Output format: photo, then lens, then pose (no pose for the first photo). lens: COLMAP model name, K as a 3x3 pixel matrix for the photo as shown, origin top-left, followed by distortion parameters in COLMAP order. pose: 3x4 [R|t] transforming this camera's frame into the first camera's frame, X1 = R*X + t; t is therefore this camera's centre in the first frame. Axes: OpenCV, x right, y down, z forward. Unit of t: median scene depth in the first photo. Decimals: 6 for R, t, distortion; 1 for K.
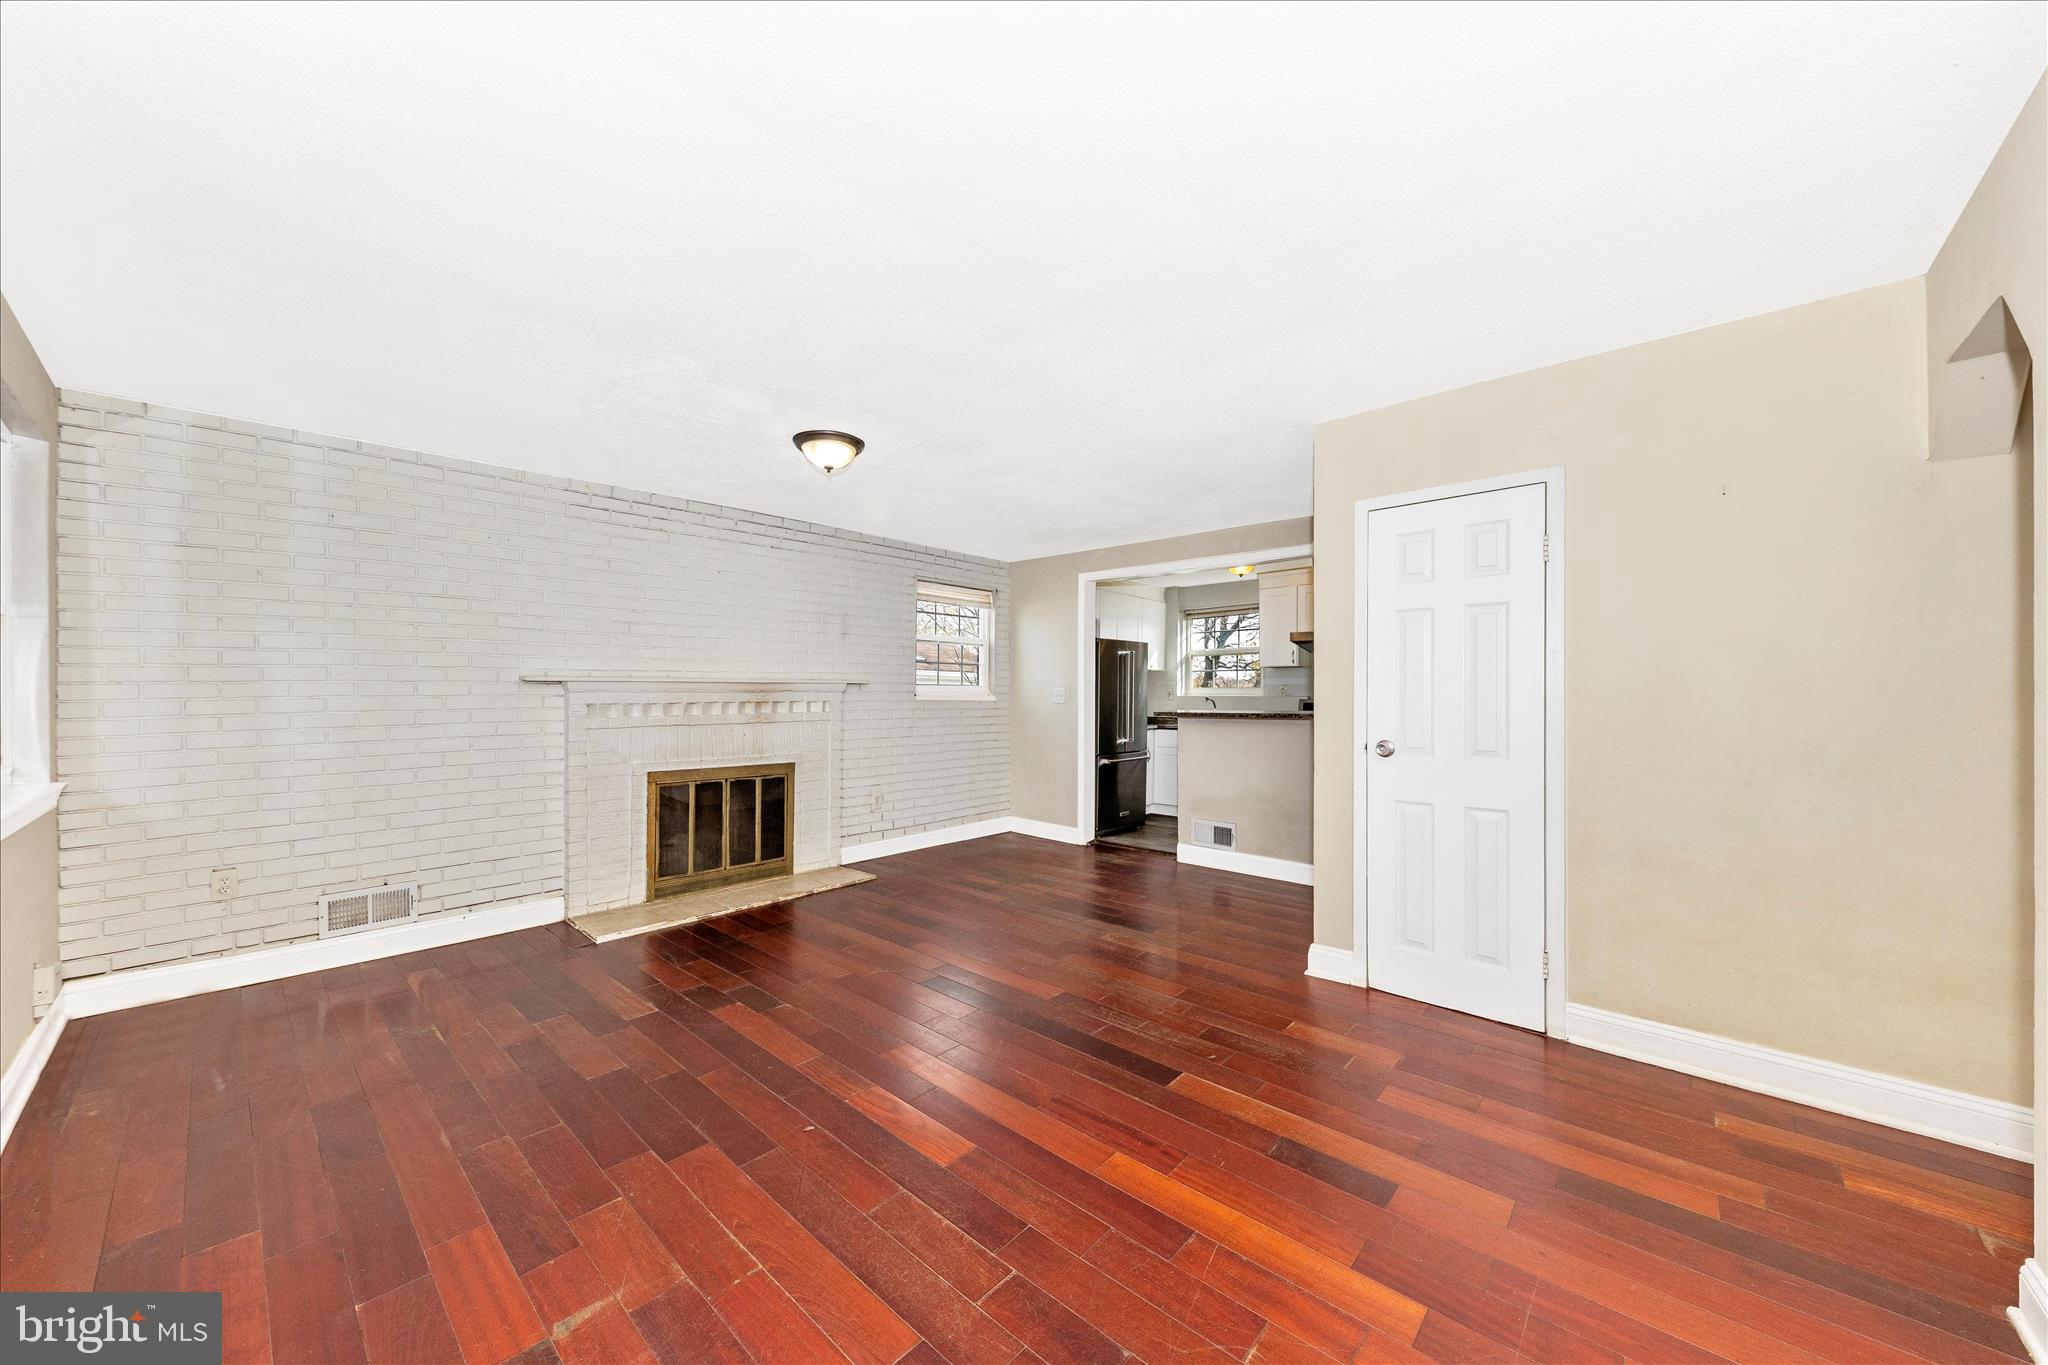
lens RADIAL K [[723.7, 0, 1024.0], [0, 723.7, 682.5], [0, 0, 1]] dist [0.000223, -0.000210]
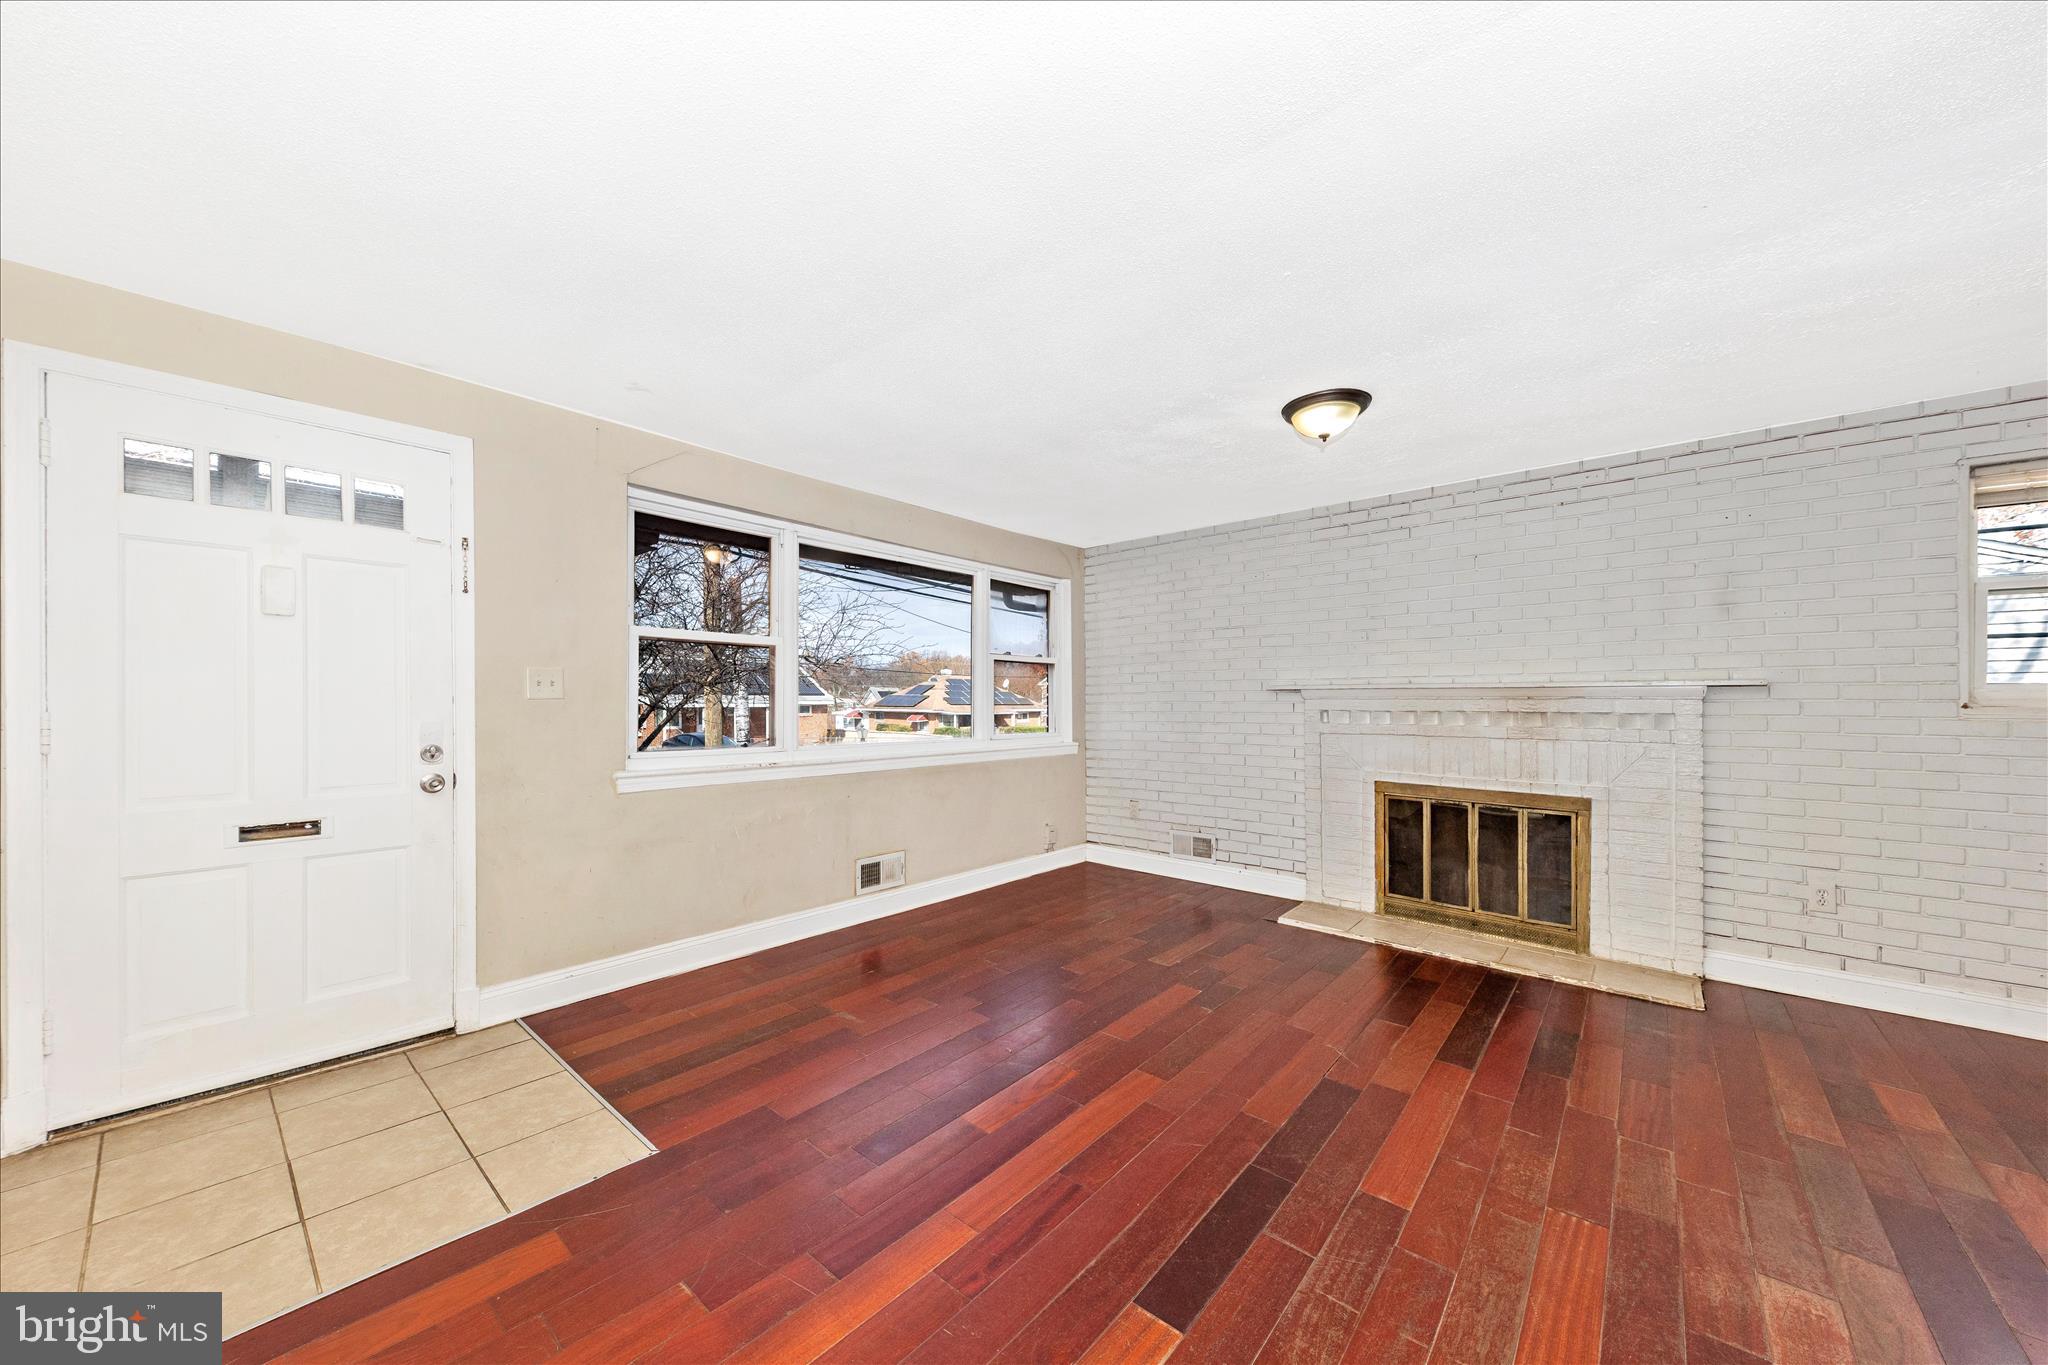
lens RADIAL K [[730.3, 0, 994.3], [0, 730.3, 702.7], [0, 0, 1]] dist [0.000954, -0.000022]
pose [[-0.001059, 0.005135, -0.999986, 0.464405], [0.011110, 0.999925, 0.005123, 0.006597], [0.999938, -0.011105, -0.001116, 0.479118]]
